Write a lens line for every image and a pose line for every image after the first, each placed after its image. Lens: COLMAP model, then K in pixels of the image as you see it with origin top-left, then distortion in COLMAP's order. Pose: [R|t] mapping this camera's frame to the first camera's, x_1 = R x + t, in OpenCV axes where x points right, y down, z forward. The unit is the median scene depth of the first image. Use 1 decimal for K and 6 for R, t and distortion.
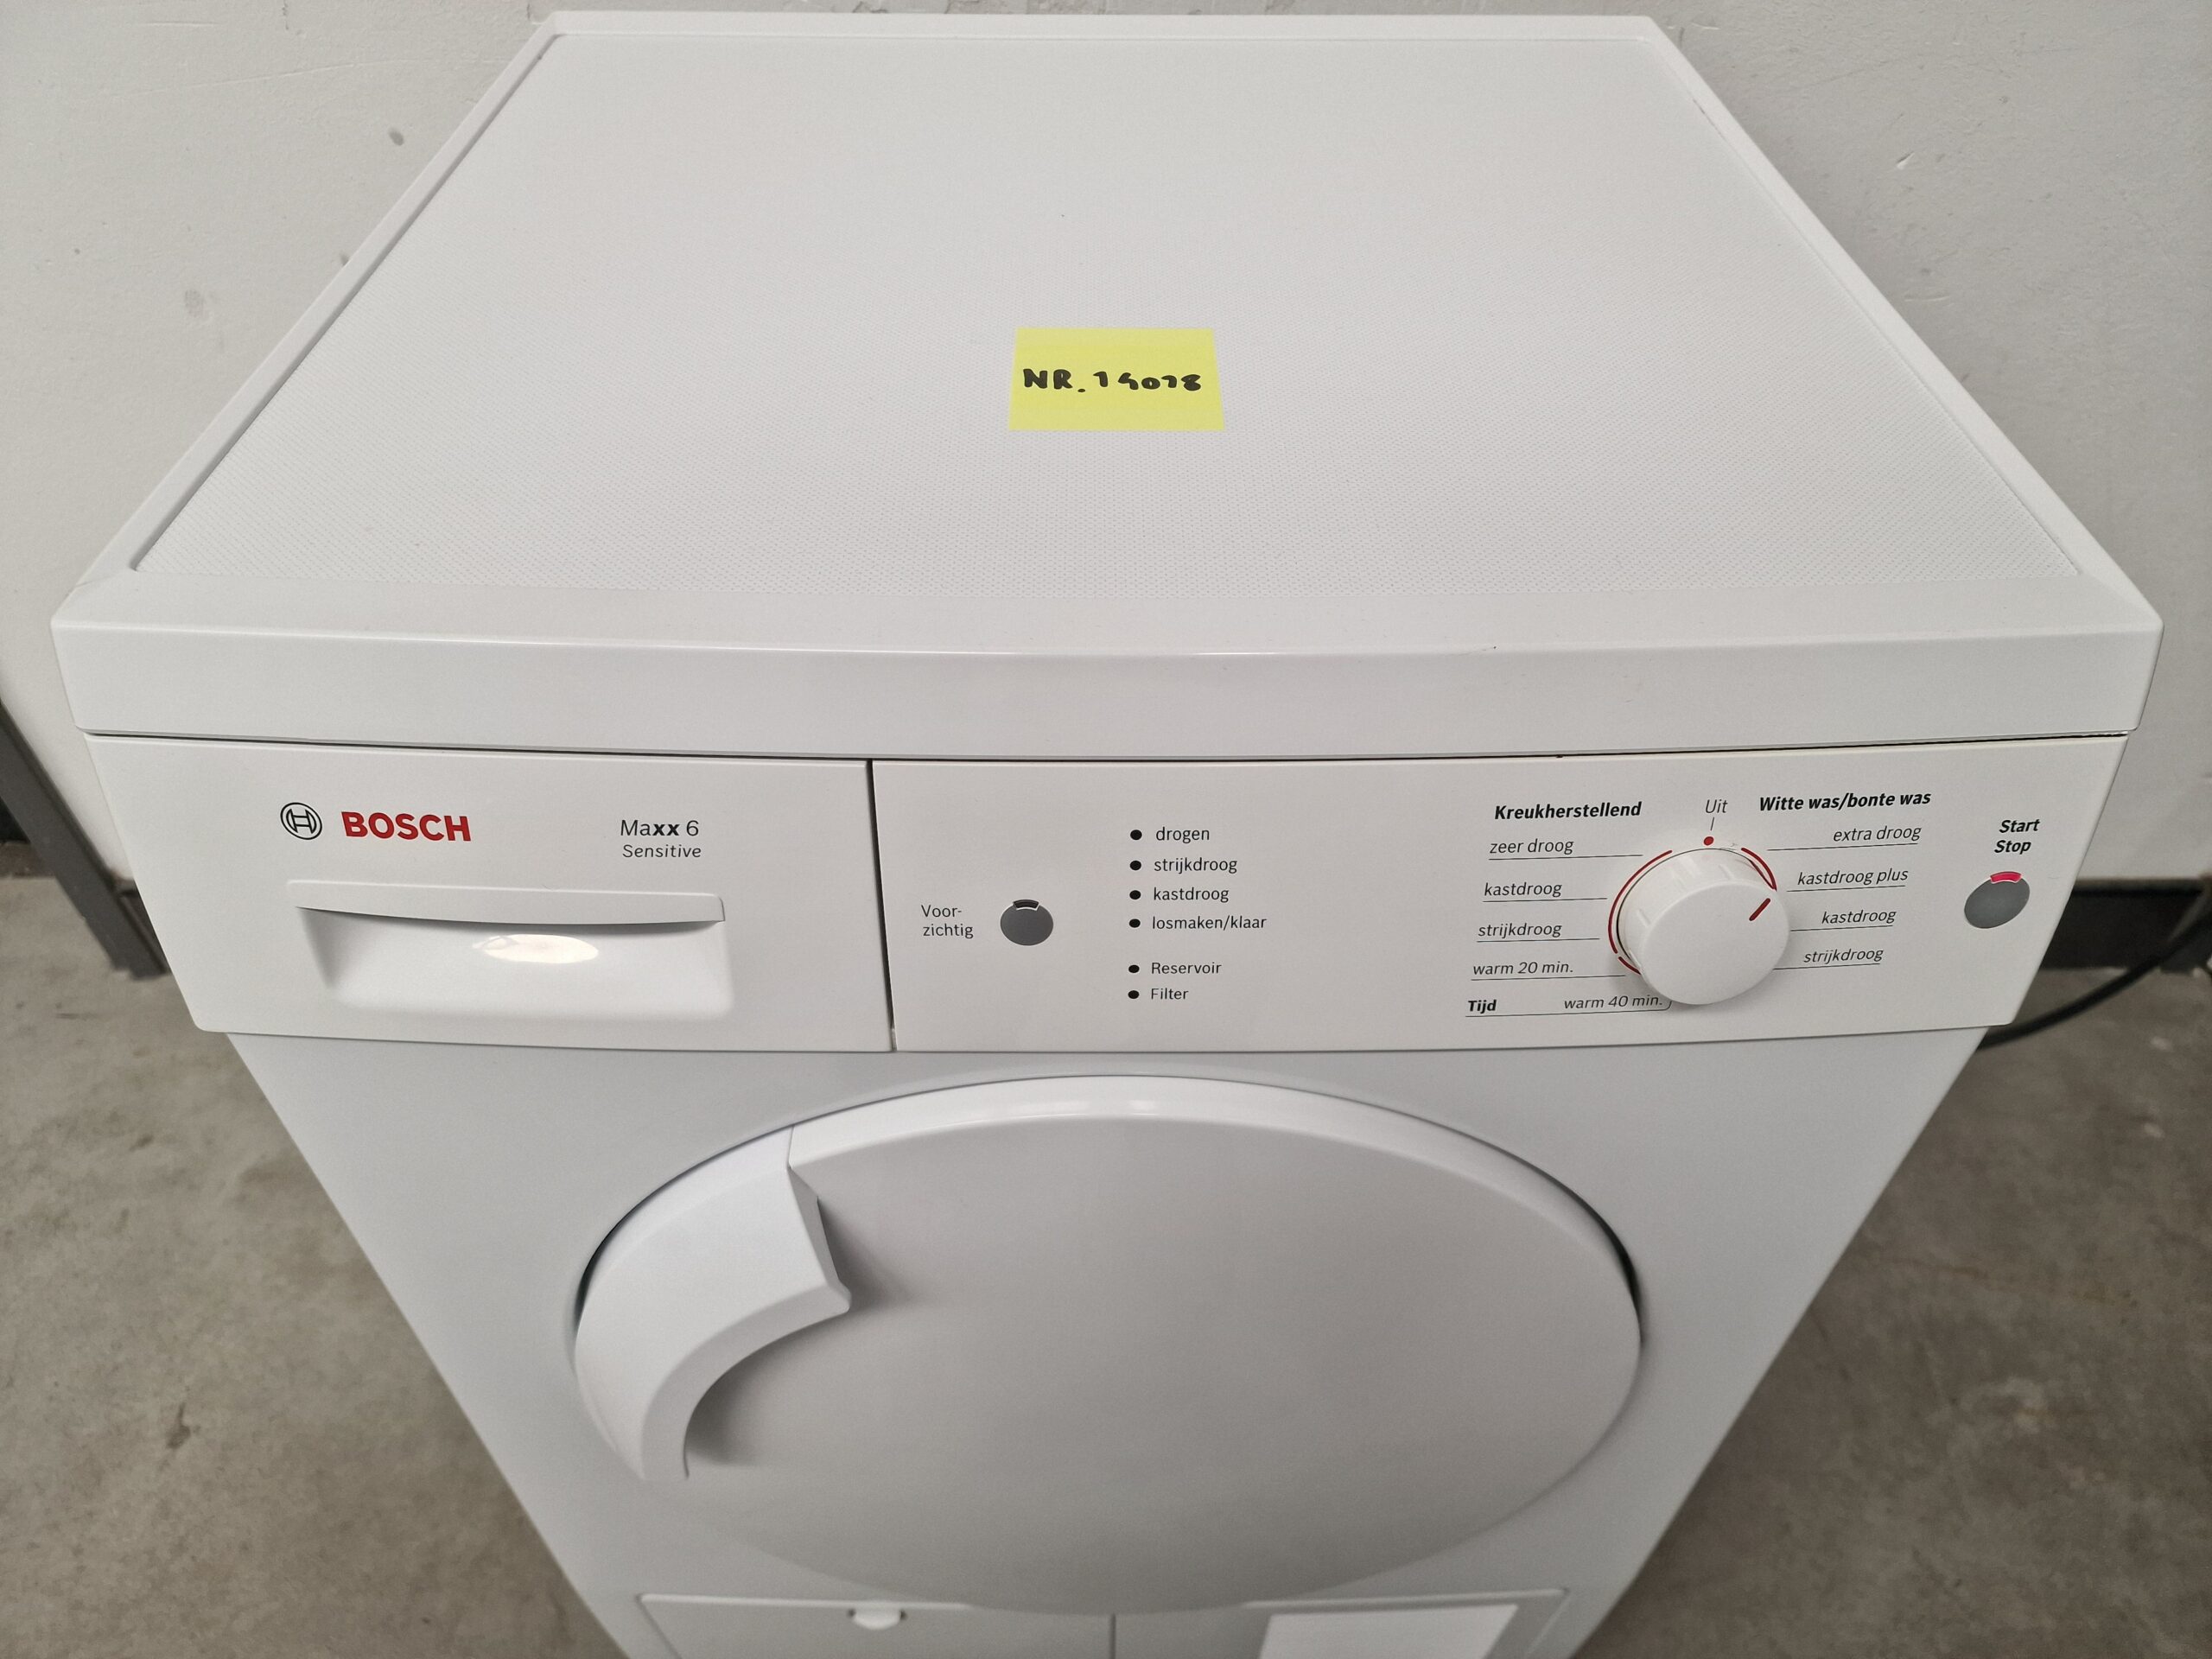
lens RADIAL K [[1518.2, 0, 1106.0], [0, 1518.2, 829.5], [0, 0, 1]] dist [0.036598, -0.032732]
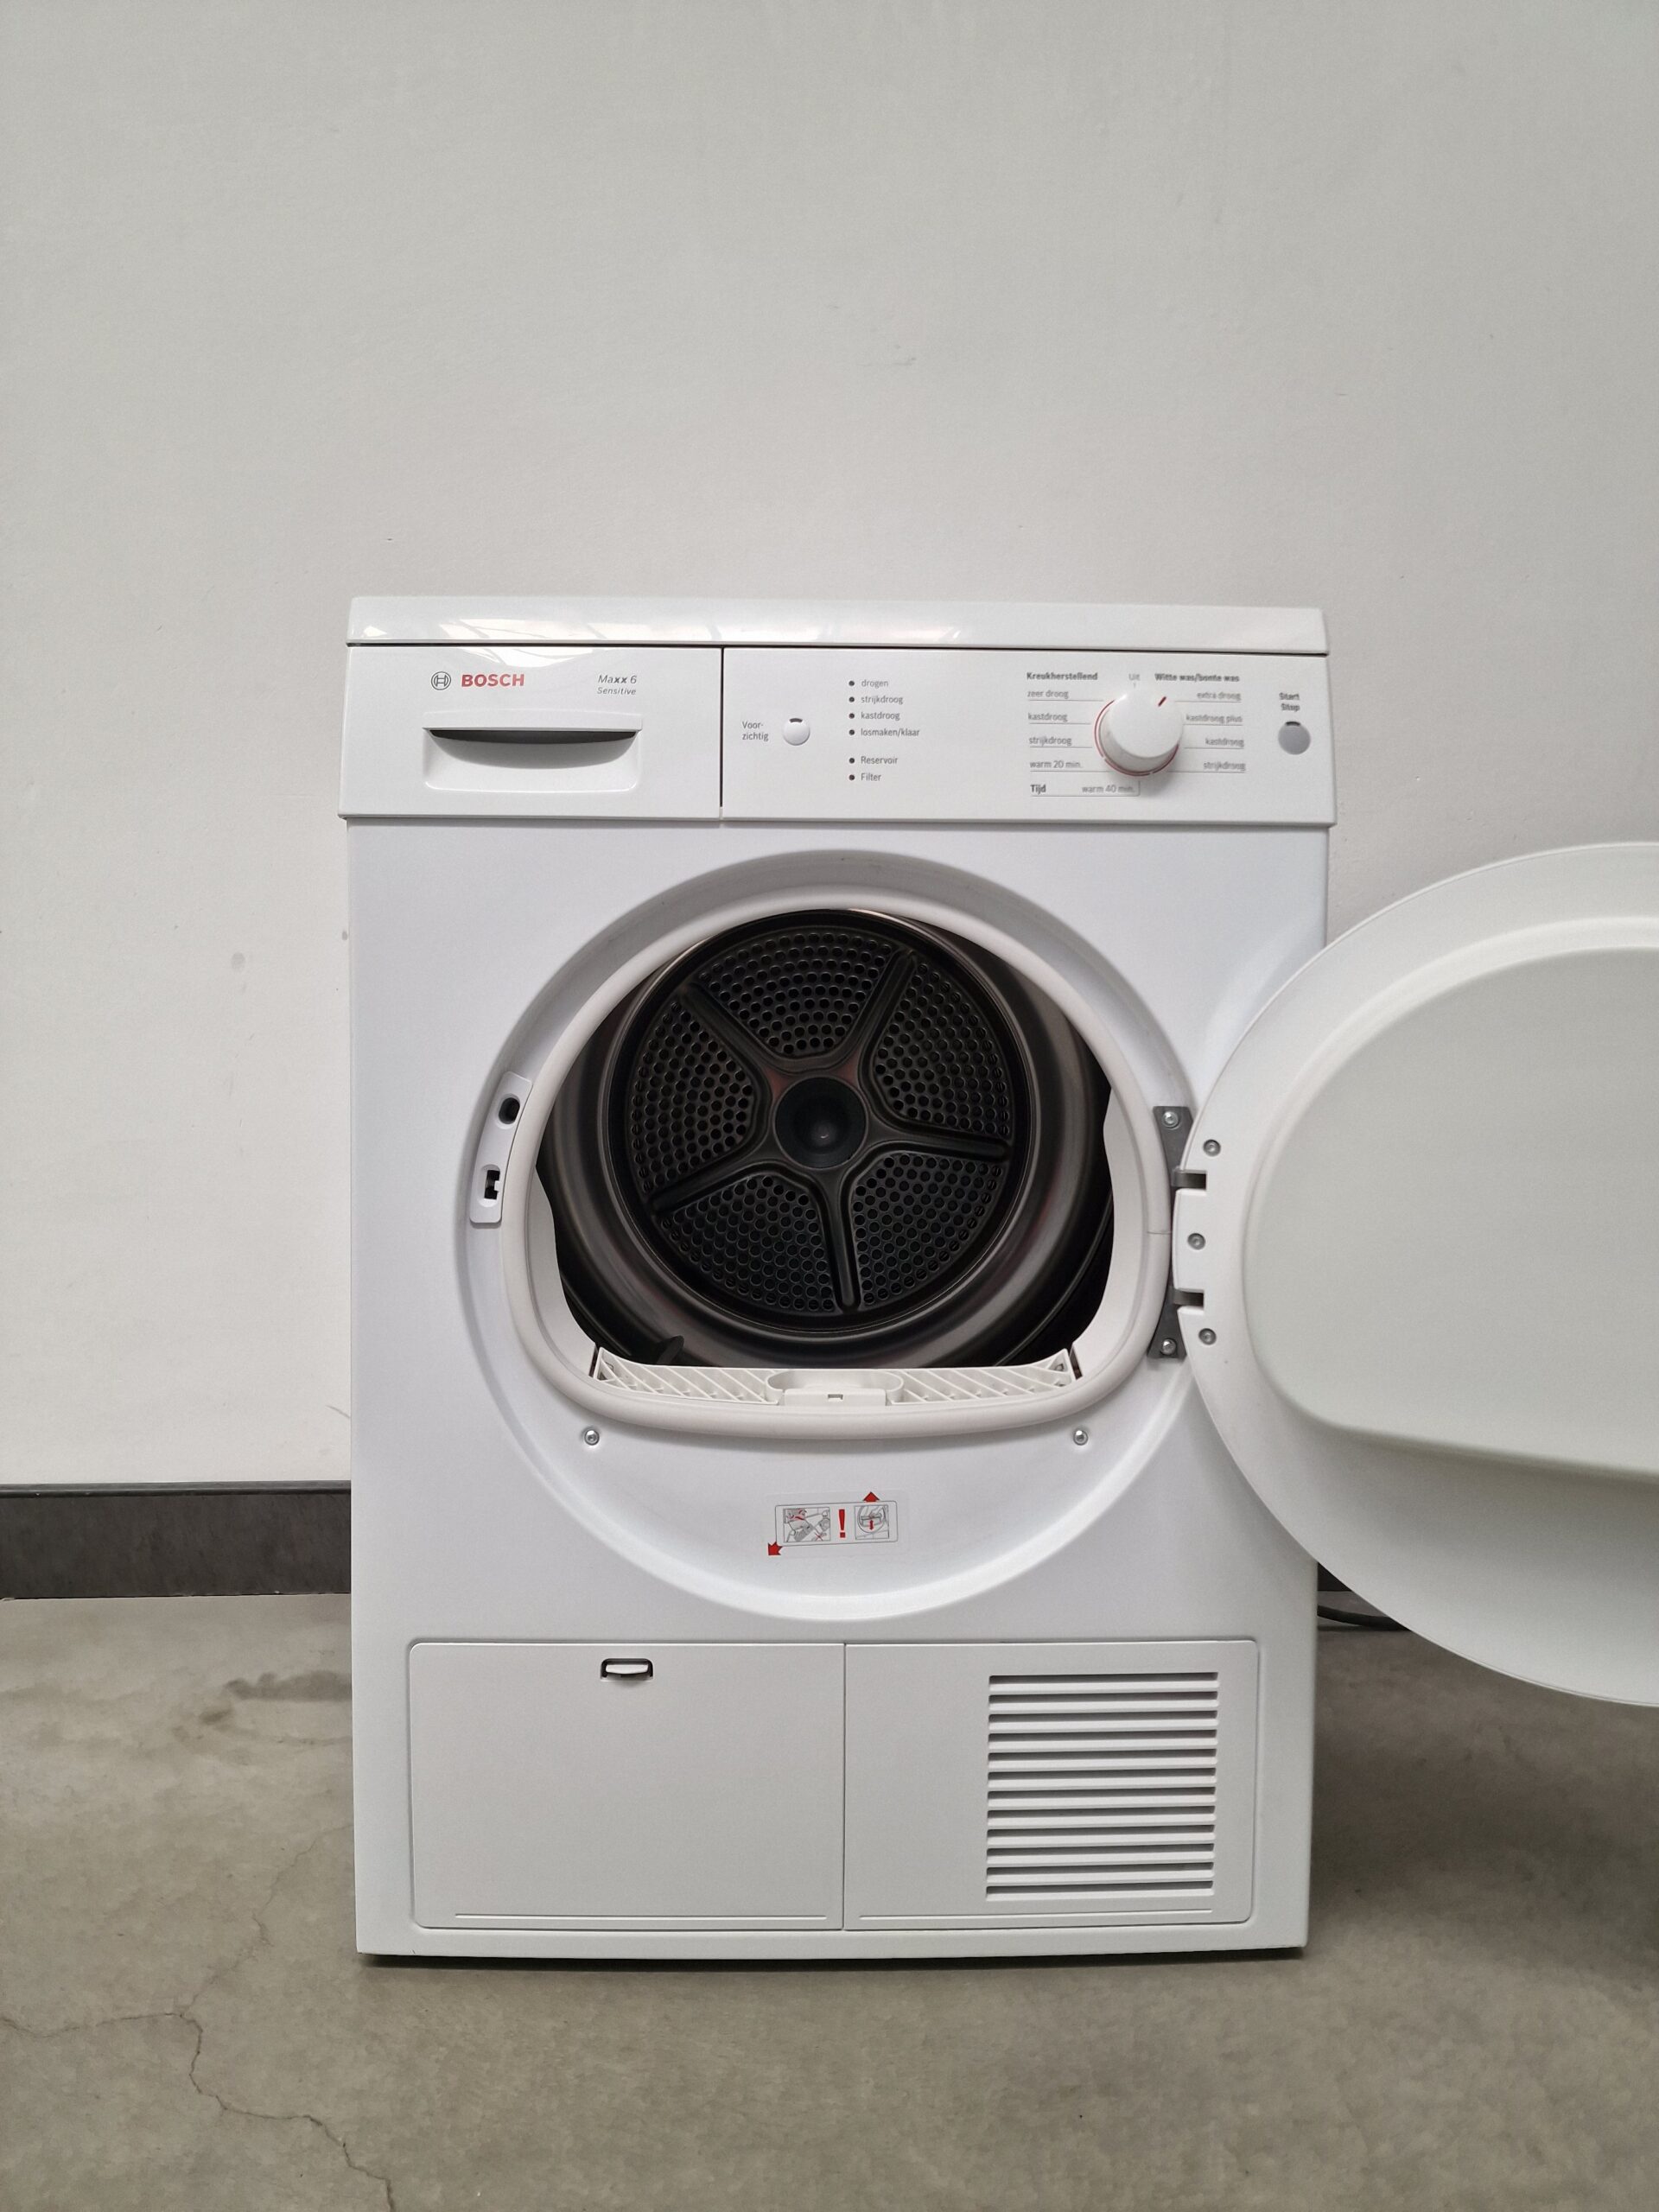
lens RADIAL K [[1498.1, 0, 820.0], [0, 1498.1, 1086.7], [0, 0, 1]] dist [0.058705, -0.003762]
pose [[0.999921, -0.001394, 0.012525, -0.047660], [0.009299, 0.752395, -0.658647, 1.696500], [-0.008505, 0.658711, 0.752348, -0.154861]]
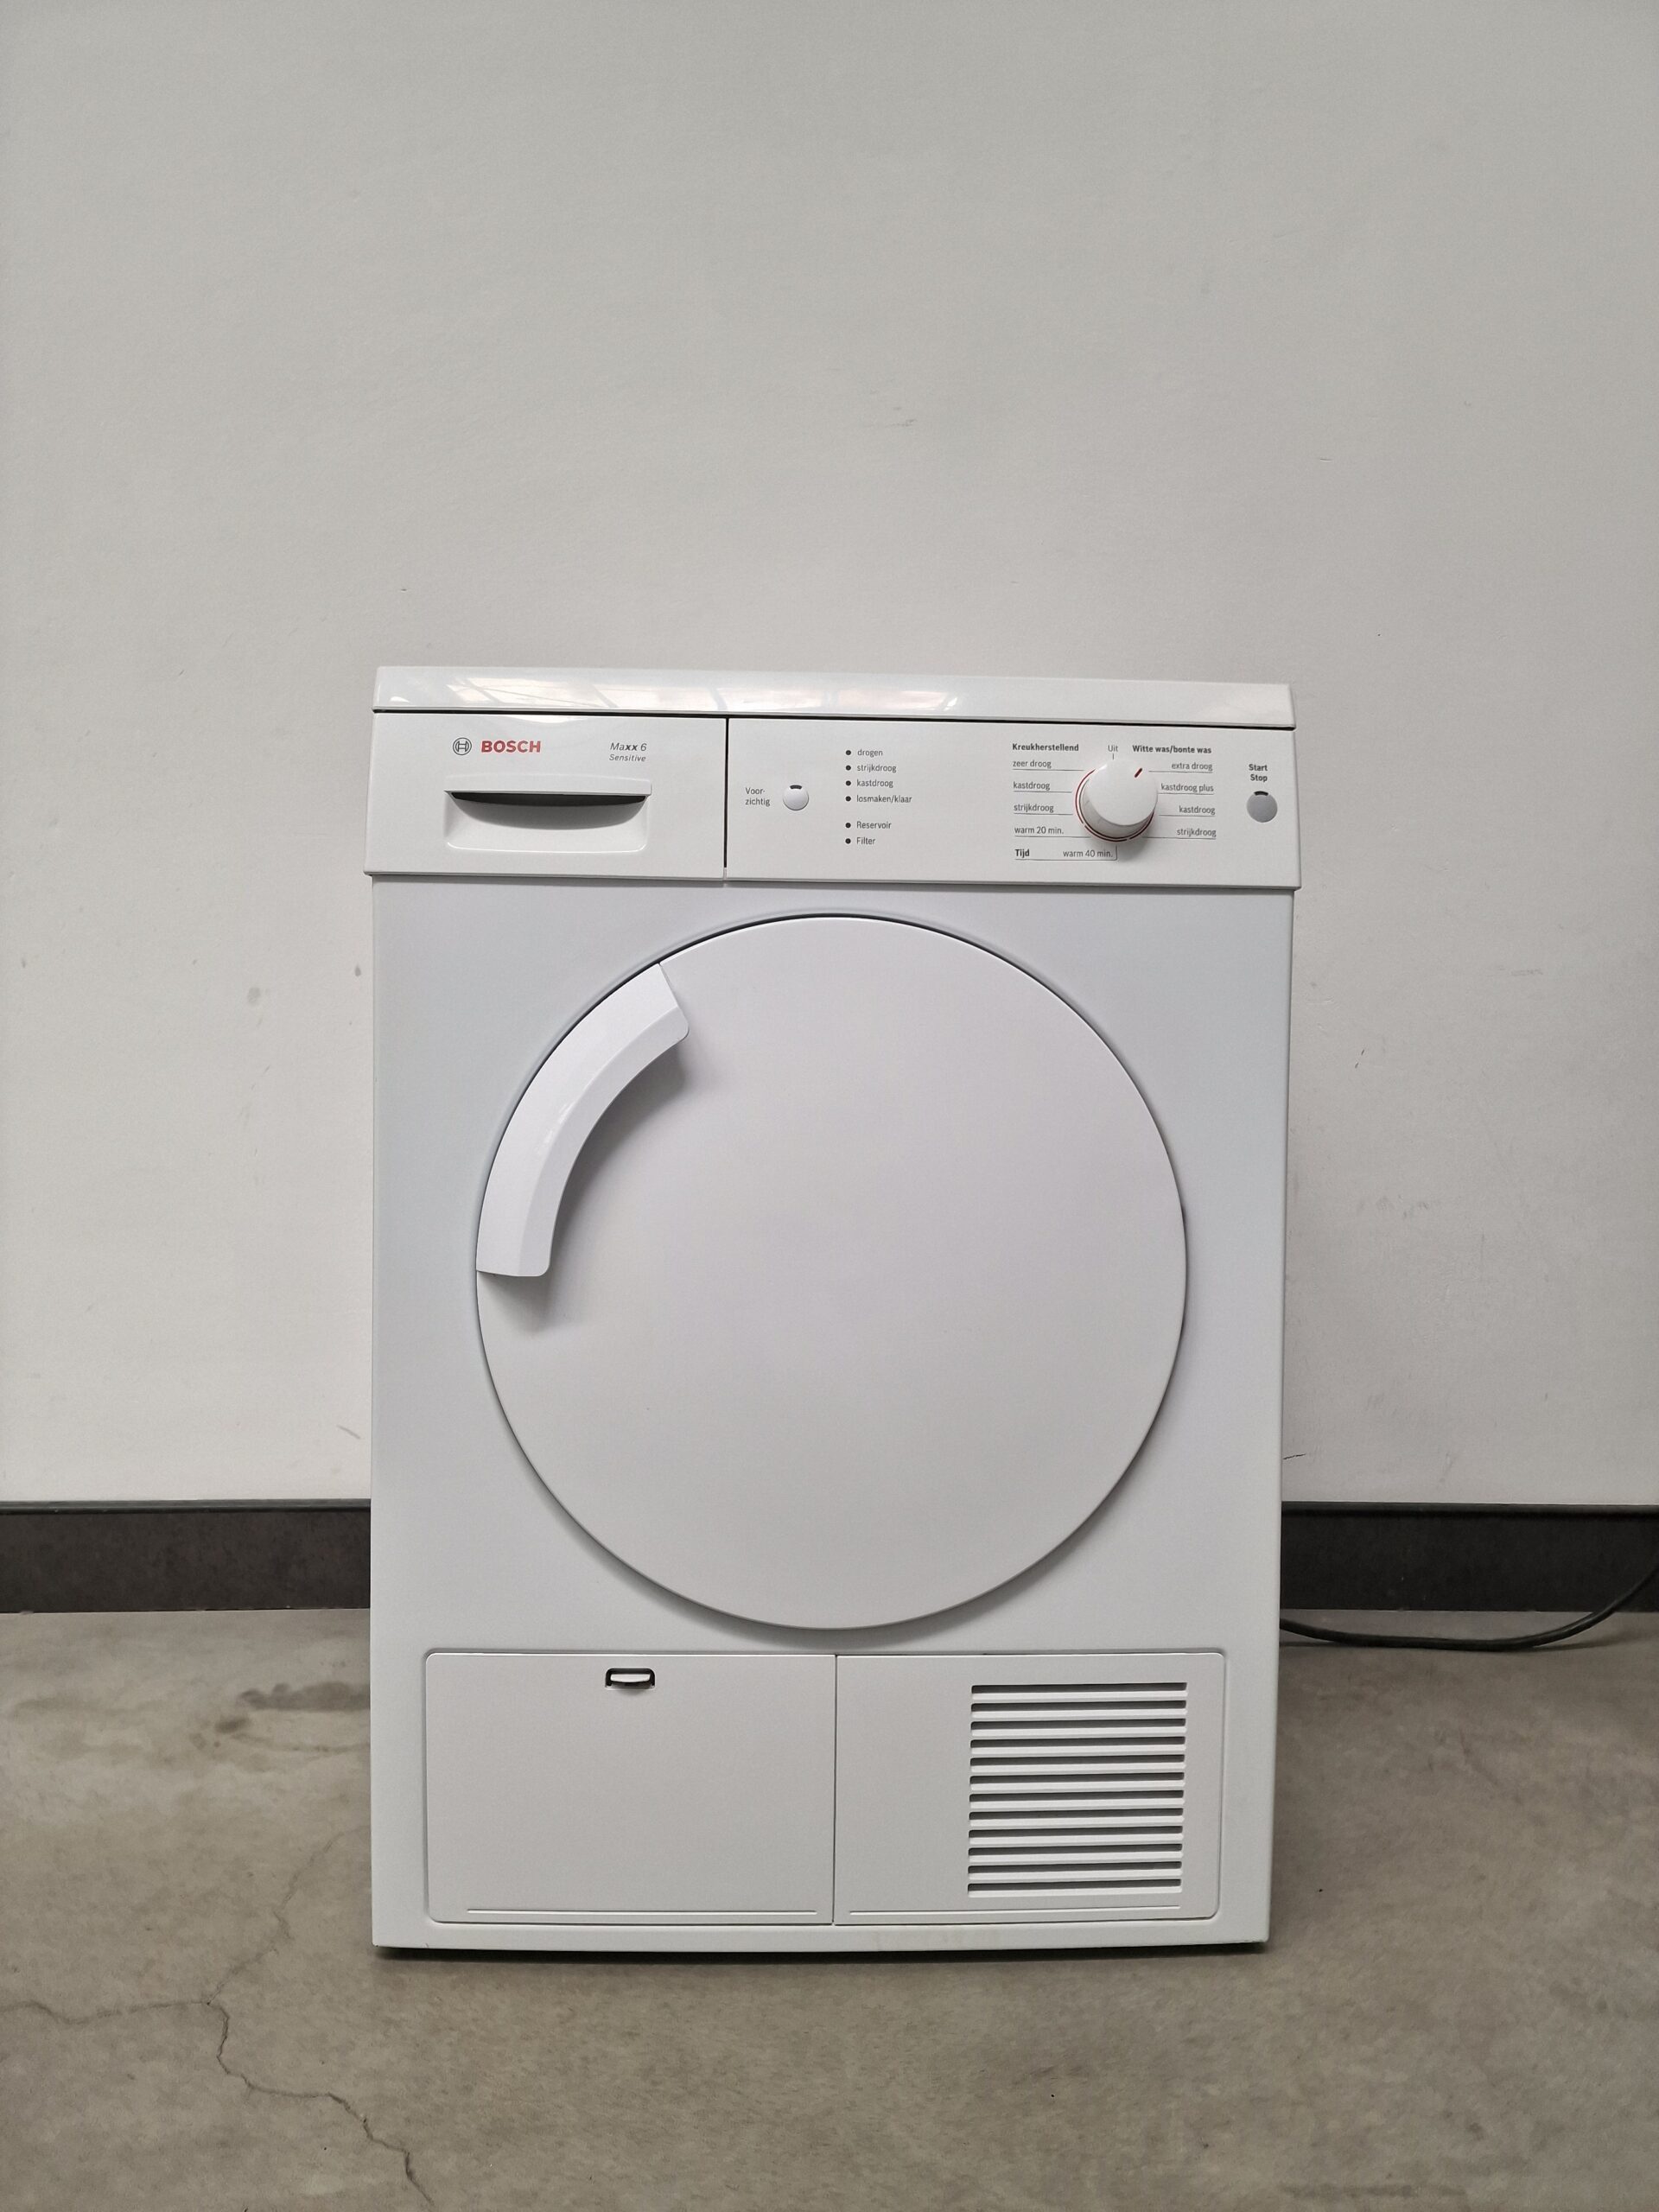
lens RADIAL K [[1498.0, 0, 829.5], [0, 1498.0, 1106.0], [0, 0, 1]] dist [0.062457, -0.001094]
pose [[0.999785, 0.005392, 0.020007, -0.046267], [0.009121, 0.752460, -0.658575, 1.754729], [-0.018605, 0.658616, 0.752249, -0.273738]]
